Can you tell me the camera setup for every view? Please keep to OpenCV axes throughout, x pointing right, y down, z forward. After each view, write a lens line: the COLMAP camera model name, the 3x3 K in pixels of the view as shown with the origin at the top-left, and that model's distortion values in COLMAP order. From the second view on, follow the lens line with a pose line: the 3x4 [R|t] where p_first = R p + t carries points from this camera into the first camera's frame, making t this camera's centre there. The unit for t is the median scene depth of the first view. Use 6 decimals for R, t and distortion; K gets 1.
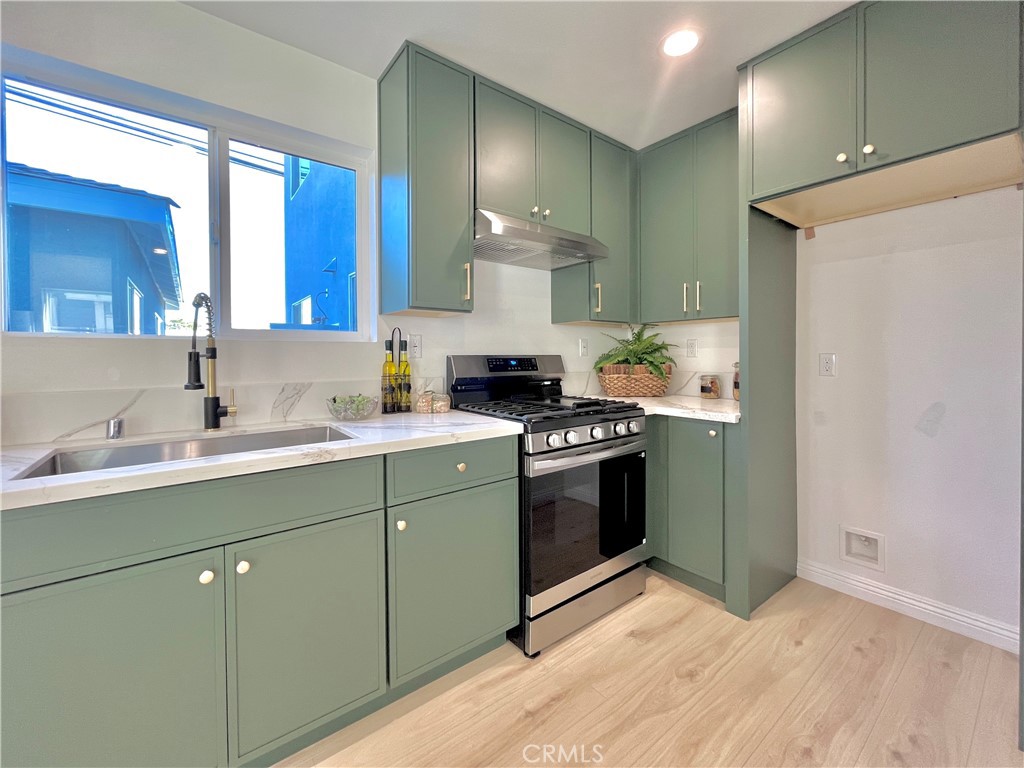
lens RADIAL K [[410.9, 0, 507.2], [0, 410.9, 354.8], [0, 0, 1]] dist [-0.000219, -0.000223]
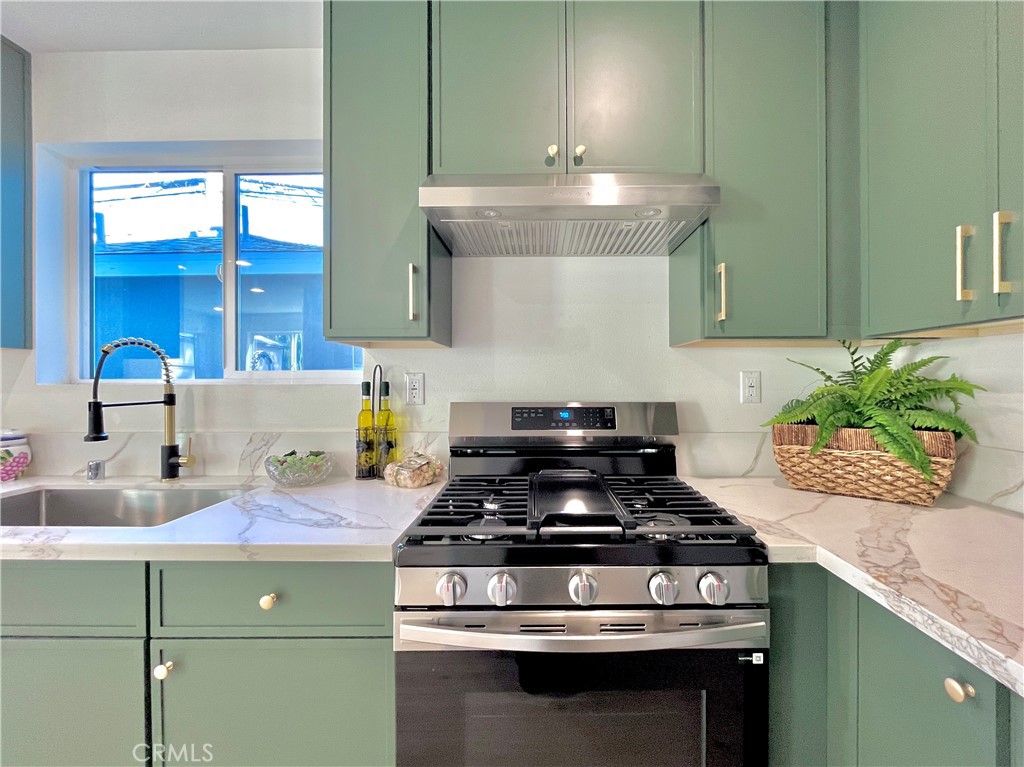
lens RADIAL K [[438.0, 0, 508.6], [0, 438.0, 379.6], [0, 0, 1]] dist [-0.001723, -0.000427]
pose [[0.797329, -0.001021, -0.603545, 0.382944], [-0.000901, 0.999995, -0.002883, -0.034899], [0.603545, 0.002843, 0.797324, 0.479650]]
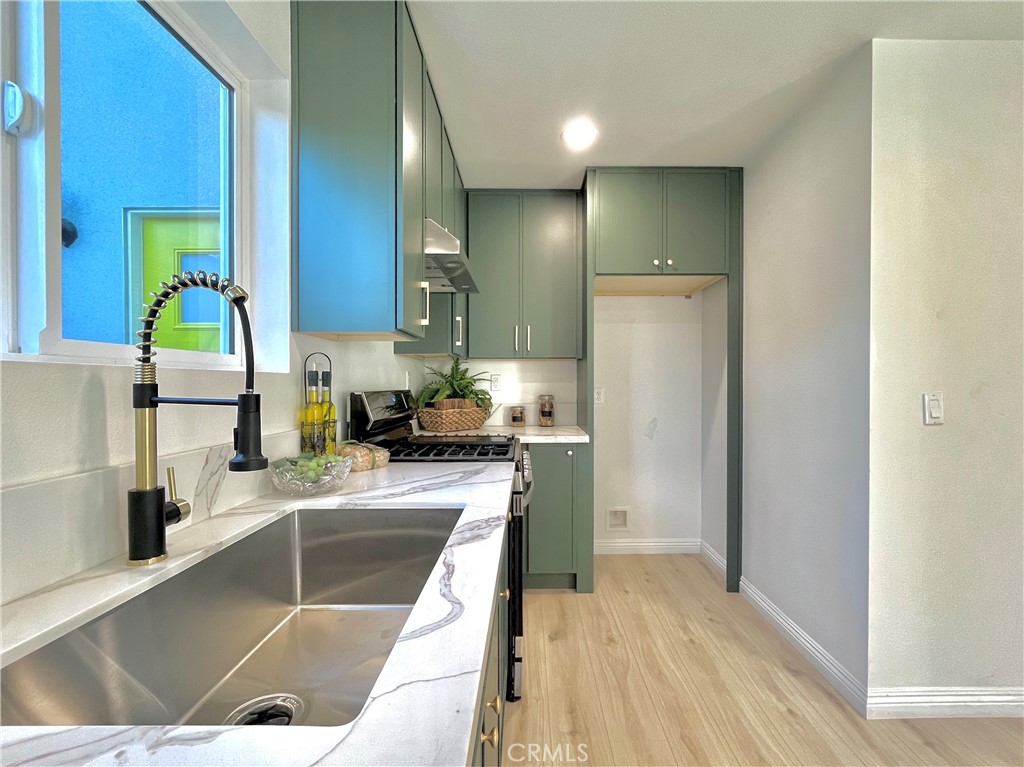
lens RADIAL K [[460.5, 0, 512.0], [0, 460.5, 383.5], [0, 0, 1]] dist [0.000676, 0.000100]
pose [[0.622175, 0.003370, 0.782871, -0.634248], [-0.000833, 0.999993, -0.003643, -0.011901], [-0.782878, 0.001614, 0.622173, 0.251633]]
